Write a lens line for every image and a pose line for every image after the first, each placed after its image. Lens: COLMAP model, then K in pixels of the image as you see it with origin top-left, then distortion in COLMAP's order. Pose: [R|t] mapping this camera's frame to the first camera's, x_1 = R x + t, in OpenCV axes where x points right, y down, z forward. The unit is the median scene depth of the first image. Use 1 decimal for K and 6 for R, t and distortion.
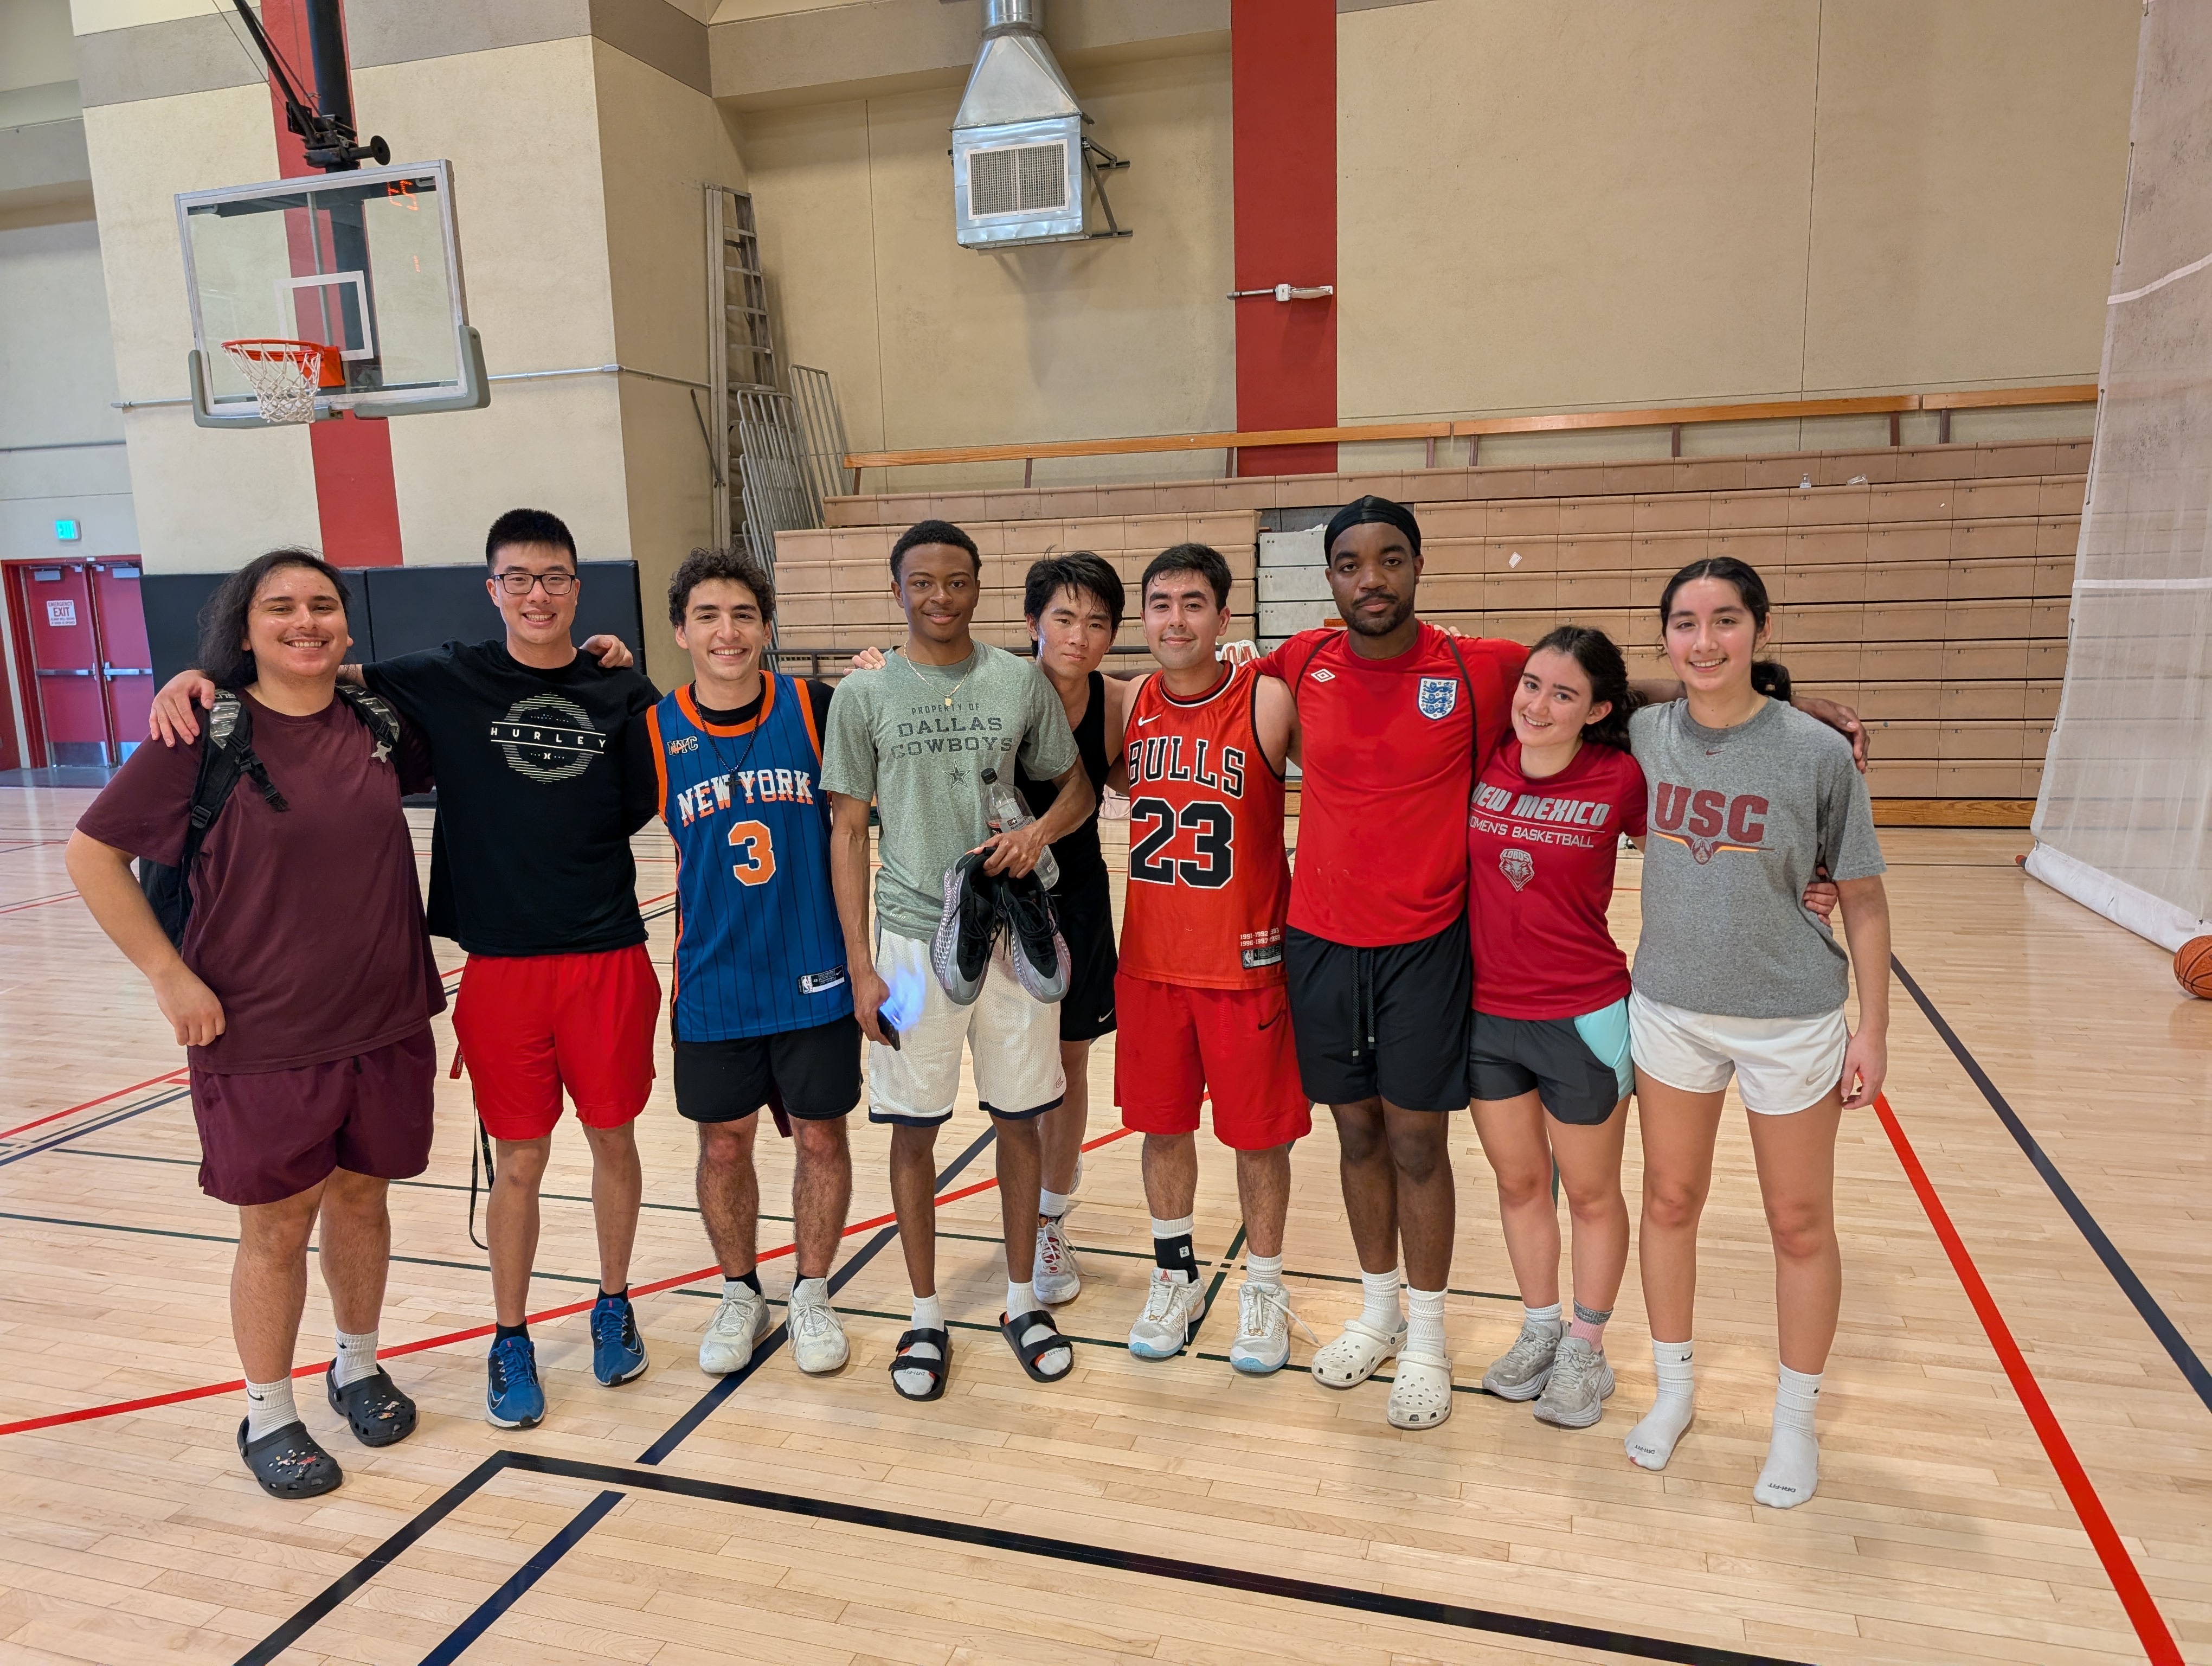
lens RADIAL K [[1547.5, 0, 1125.5], [0, 1547.5, 844.2], [0, 0, 1]] dist [0.018829, -0.005295]
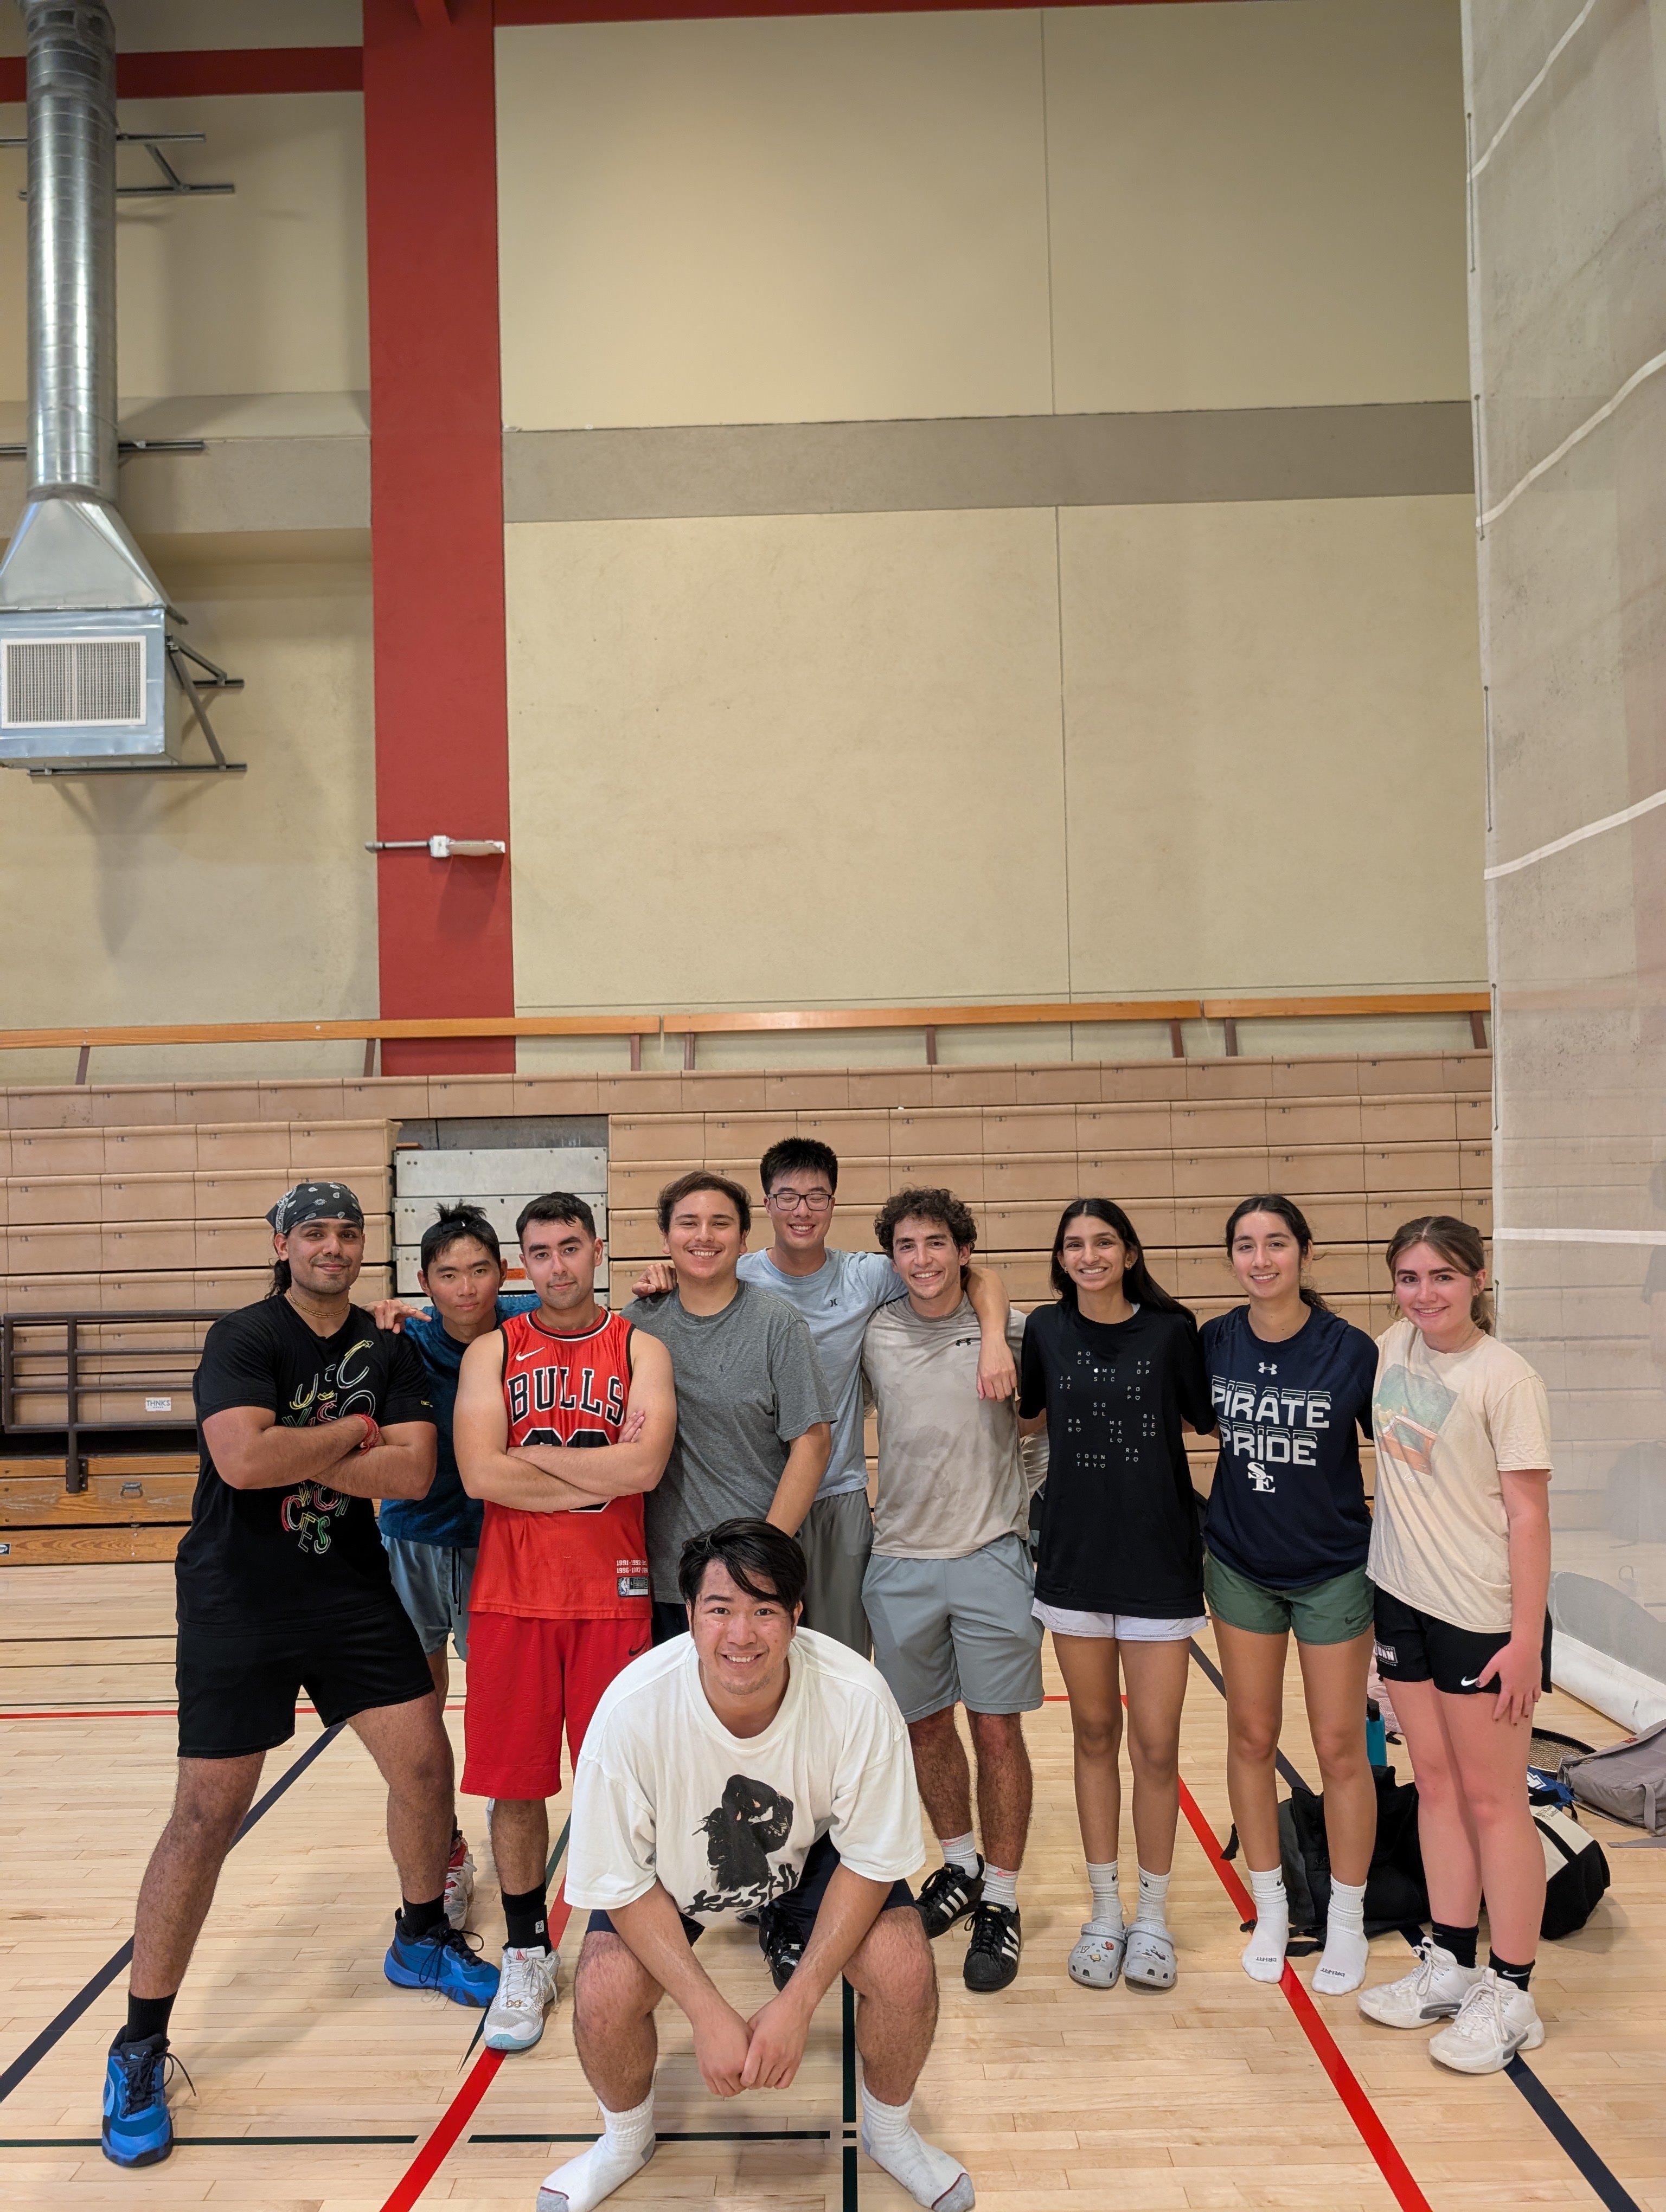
lens RADIAL K [[1547.5, 0, 844.3], [0, 1547.5, 1100.4], [0, 0, 1]] dist [0.018829, -0.005295]
pose [[0.952078, 0.020130, 0.305192, 0.060457], [0.049955, 0.974199, -0.220095, -0.052570], [-0.301748, 0.224793, 0.926508, 0.254315]]
